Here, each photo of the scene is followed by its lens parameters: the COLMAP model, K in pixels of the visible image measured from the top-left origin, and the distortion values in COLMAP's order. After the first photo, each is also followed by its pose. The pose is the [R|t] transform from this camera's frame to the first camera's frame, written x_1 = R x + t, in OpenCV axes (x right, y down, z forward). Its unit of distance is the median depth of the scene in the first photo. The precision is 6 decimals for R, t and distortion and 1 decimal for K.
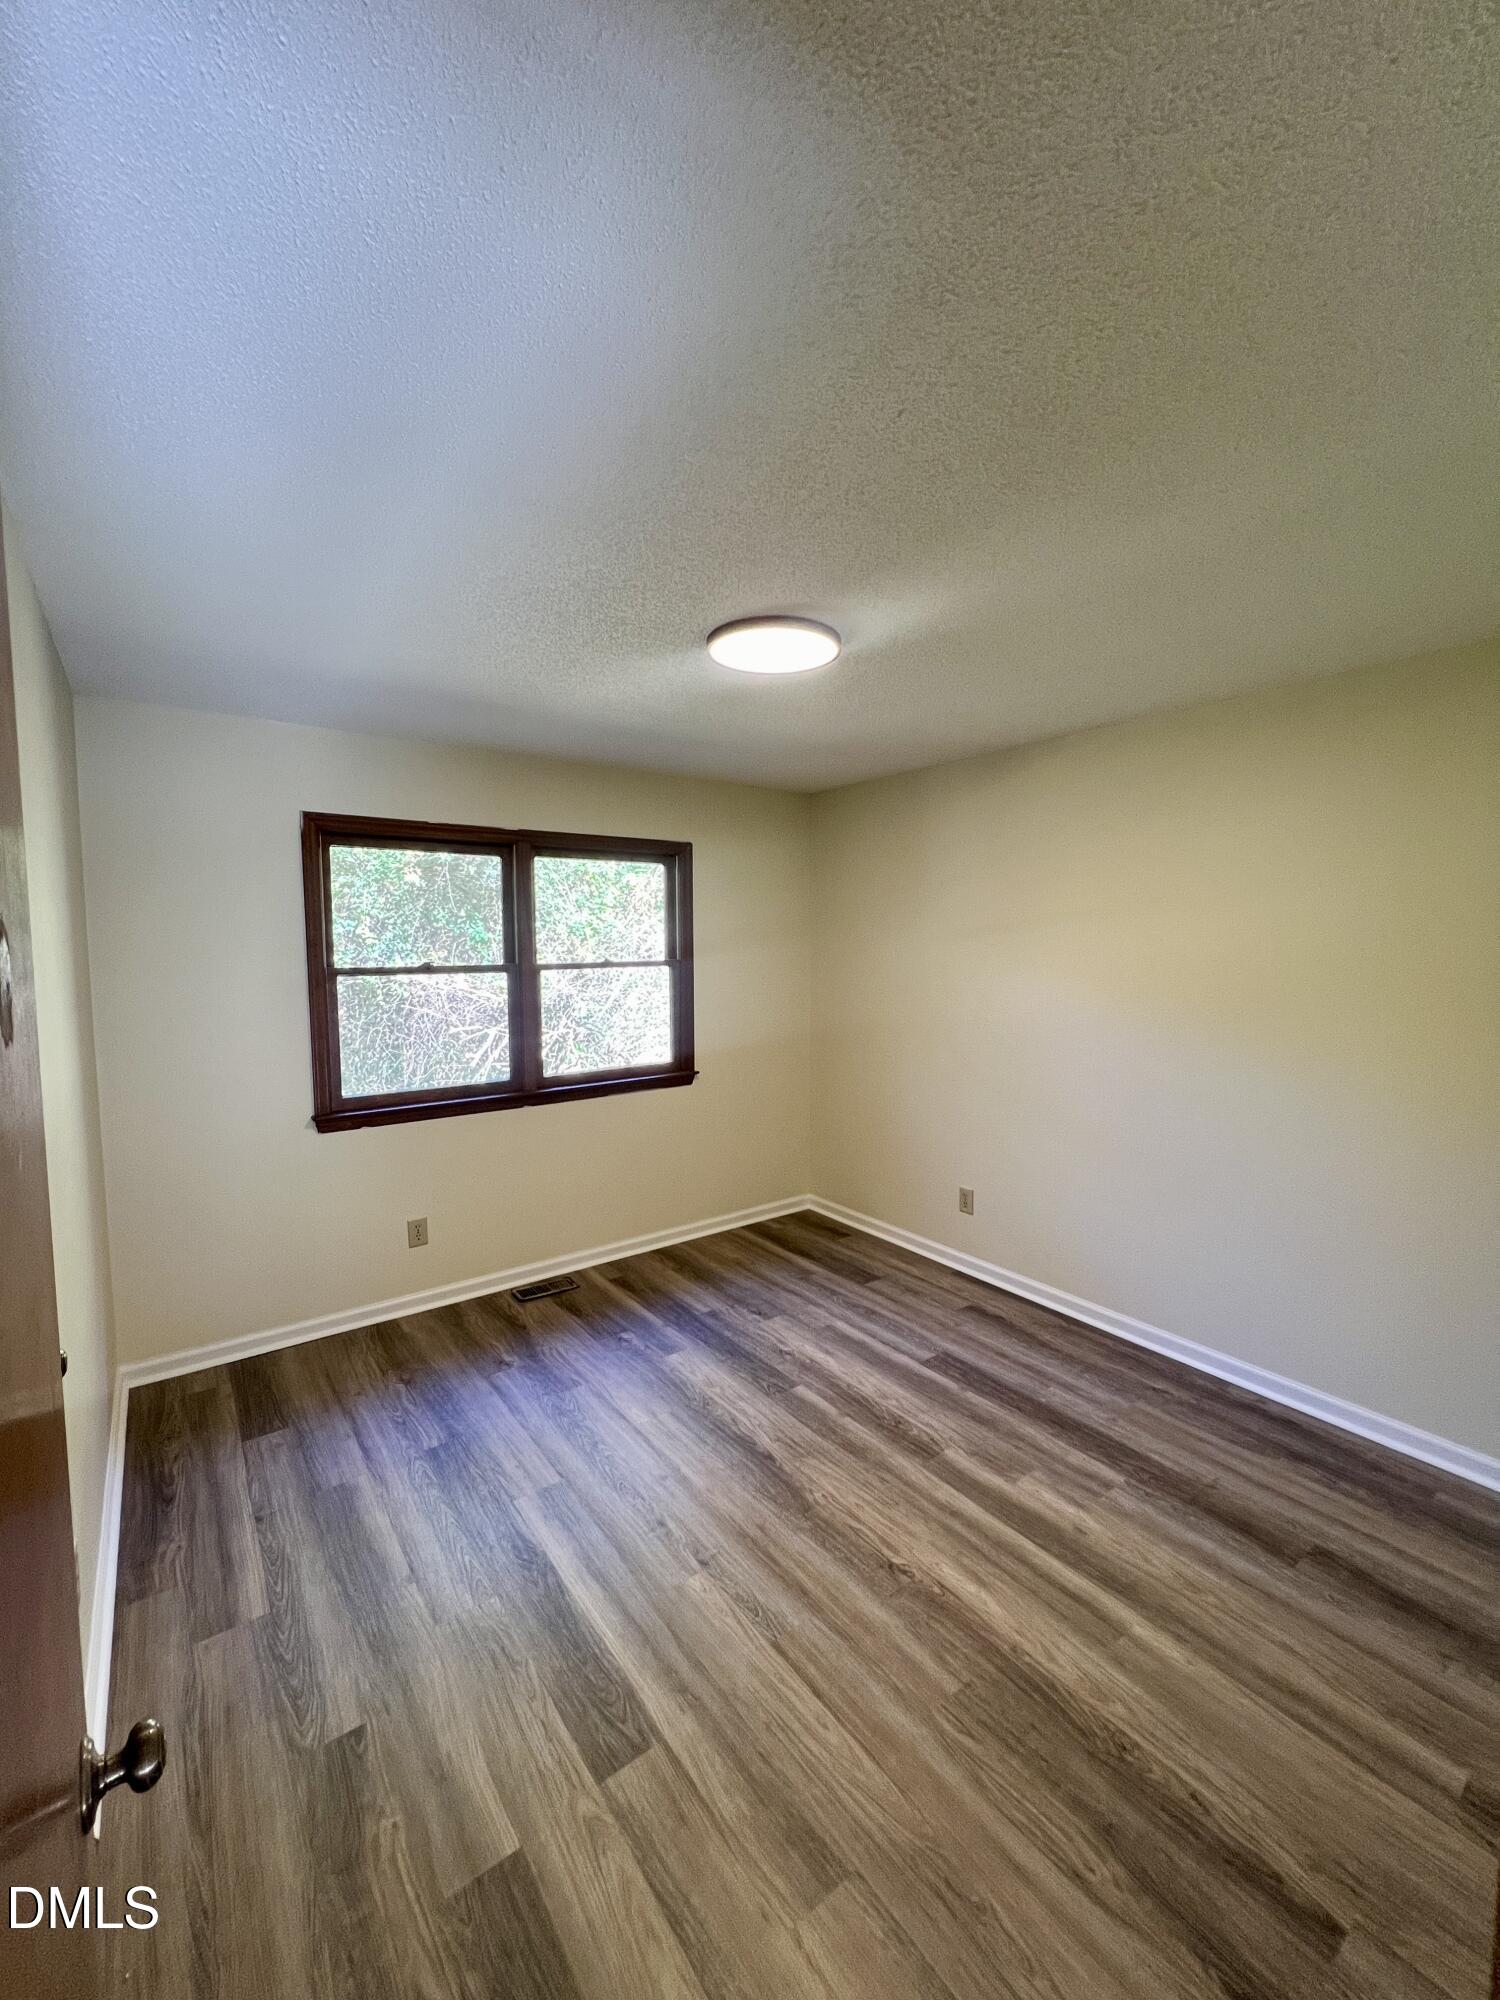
lens RADIAL K [[796.0, 0, 731.6], [0, 796.0, 1004.9], [0, 0, 1]] dist [0.000860, 0.000050]
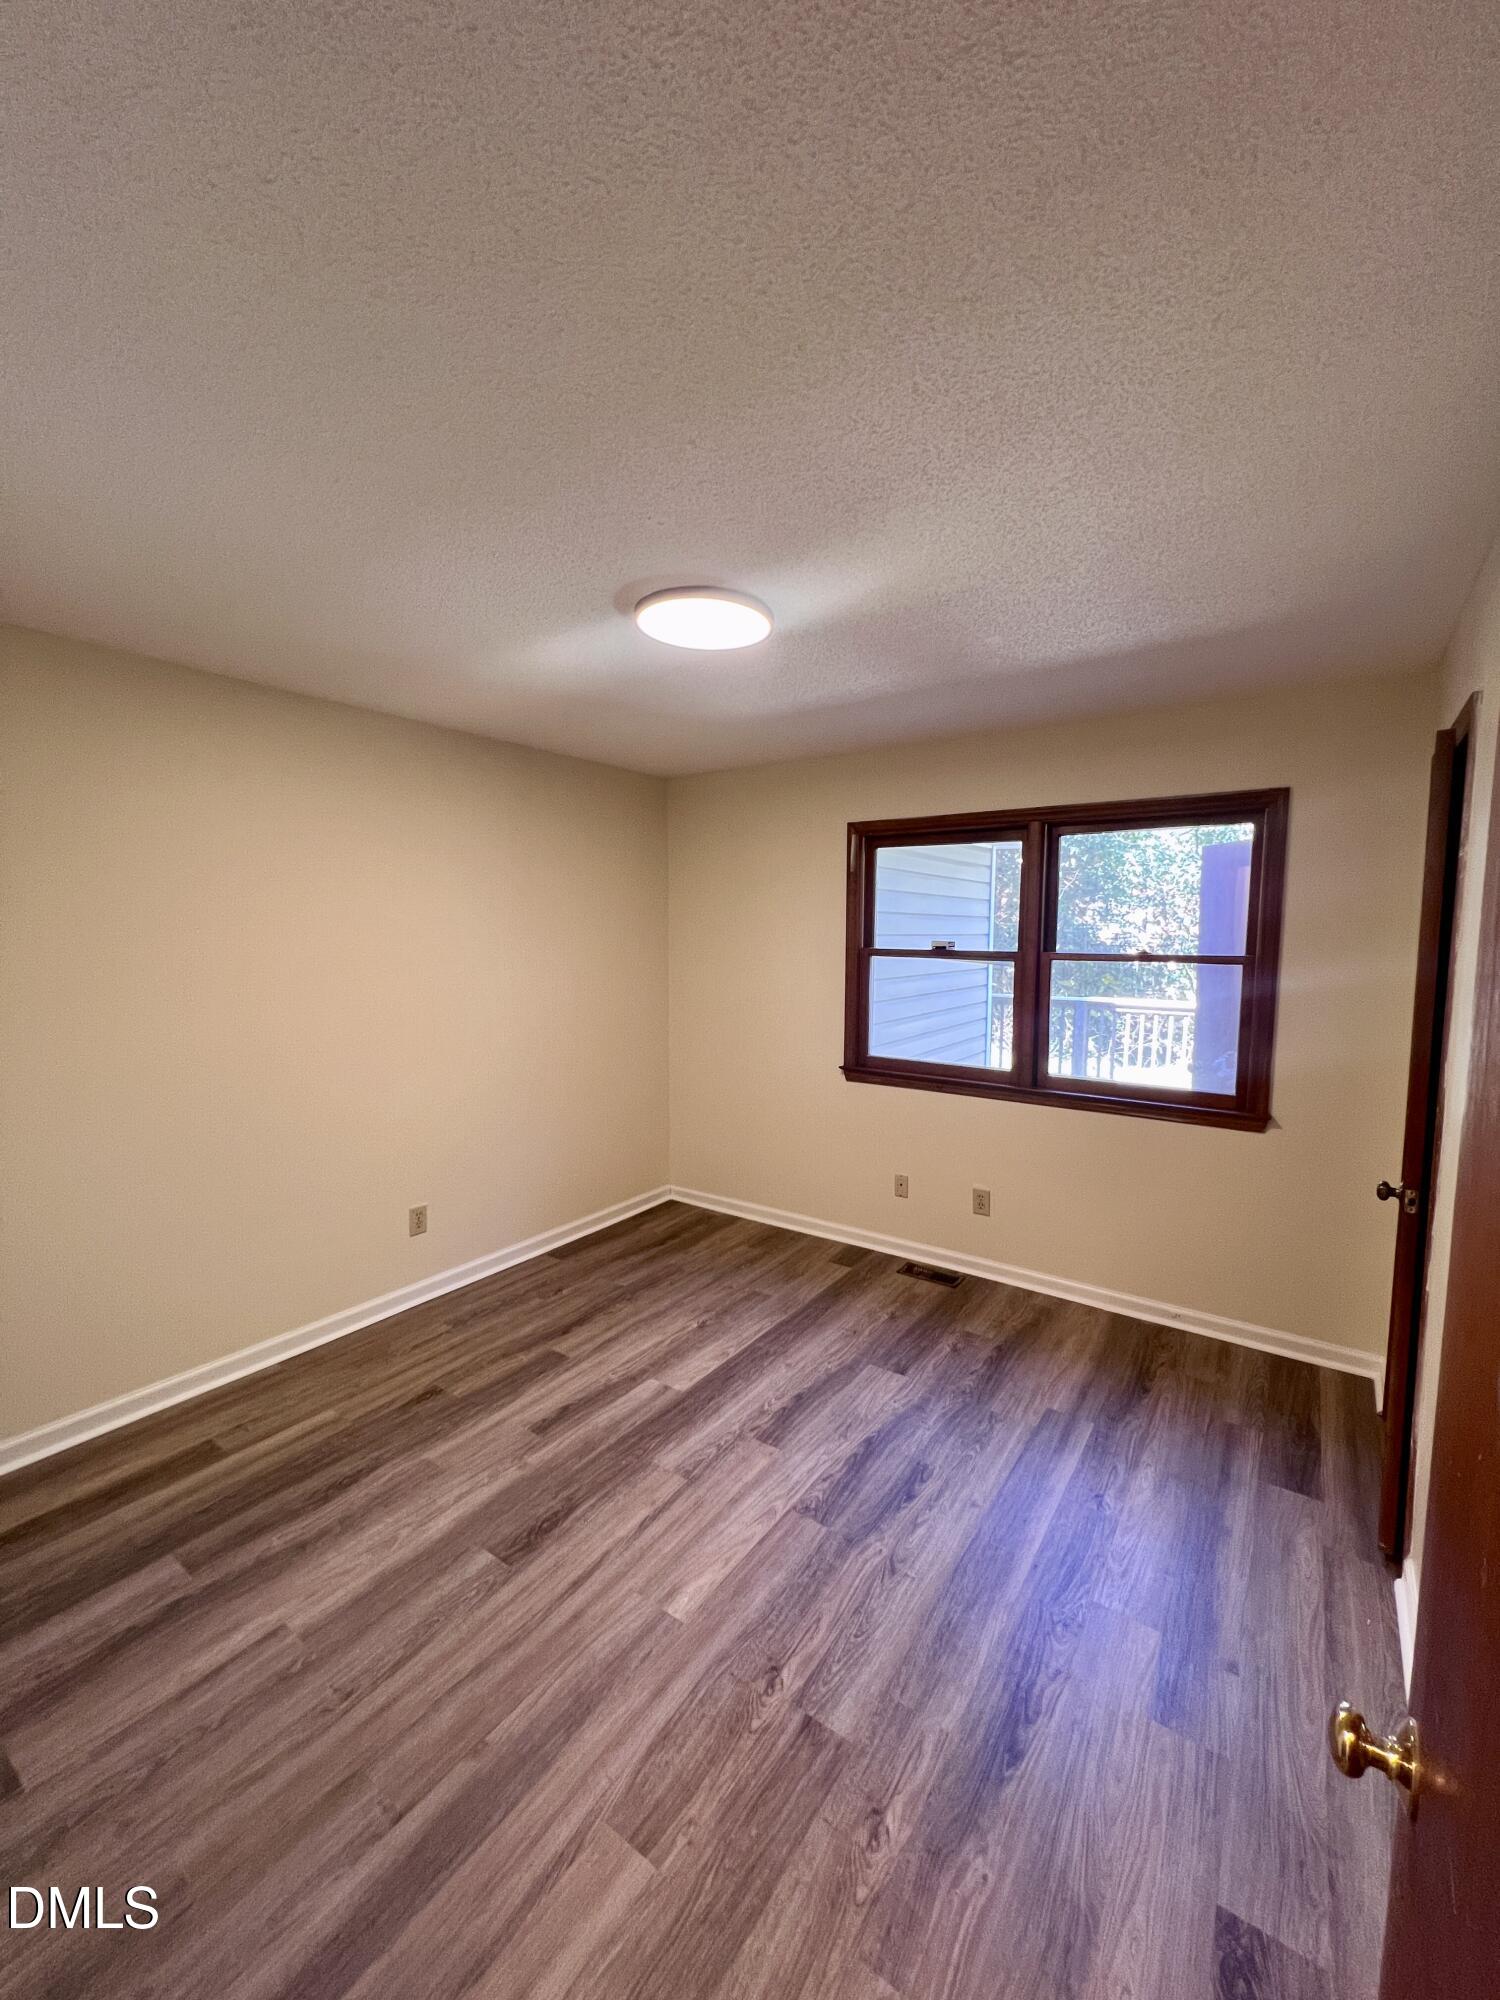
lens RADIAL K [[796.0, 0, 733.1], [0, 796.0, 994.7], [0, 0, 1]] dist [0.000860, 0.000050]
pose [[0.317213, 0.083871, -0.944638, 0.561399], [-0.087432, 0.994426, 0.058931, -0.027617], [0.944315, 0.063898, 0.322777, 0.393929]]
